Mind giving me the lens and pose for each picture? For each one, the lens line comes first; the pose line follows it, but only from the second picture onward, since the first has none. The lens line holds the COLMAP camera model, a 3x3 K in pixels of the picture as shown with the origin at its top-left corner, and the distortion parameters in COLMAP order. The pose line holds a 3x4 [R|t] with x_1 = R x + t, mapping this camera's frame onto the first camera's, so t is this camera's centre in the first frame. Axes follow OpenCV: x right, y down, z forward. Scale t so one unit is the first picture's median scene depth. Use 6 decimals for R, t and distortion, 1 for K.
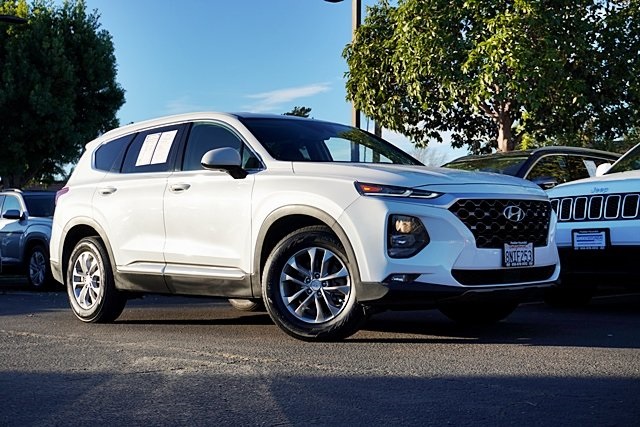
lens RADIAL K [[934.1, 0, 324.2], [0, 934.1, 217.3], [0, 0, 1]] dist [0.018468, 0.000000]
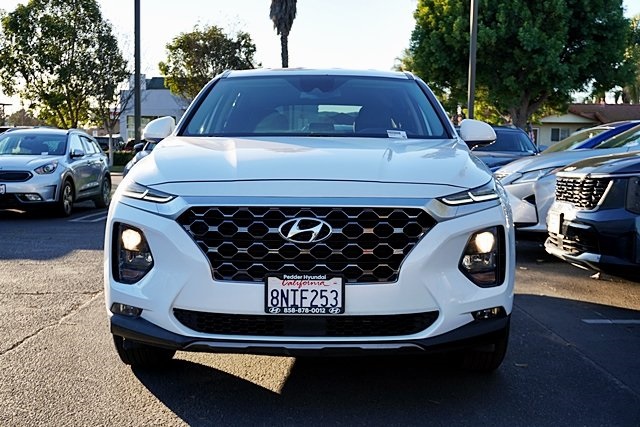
lens RADIAL K [[785.5, 0, 321.3], [0, 785.5, 213.7], [0, 0, 1]] dist [0.020282, 0.000000]
pose [[0.732887, 0.075665, -0.676130, 0.517832], [-0.003362, 0.994187, 0.107615, -0.065372], [0.680342, -0.076597, 0.728881, 0.566619]]
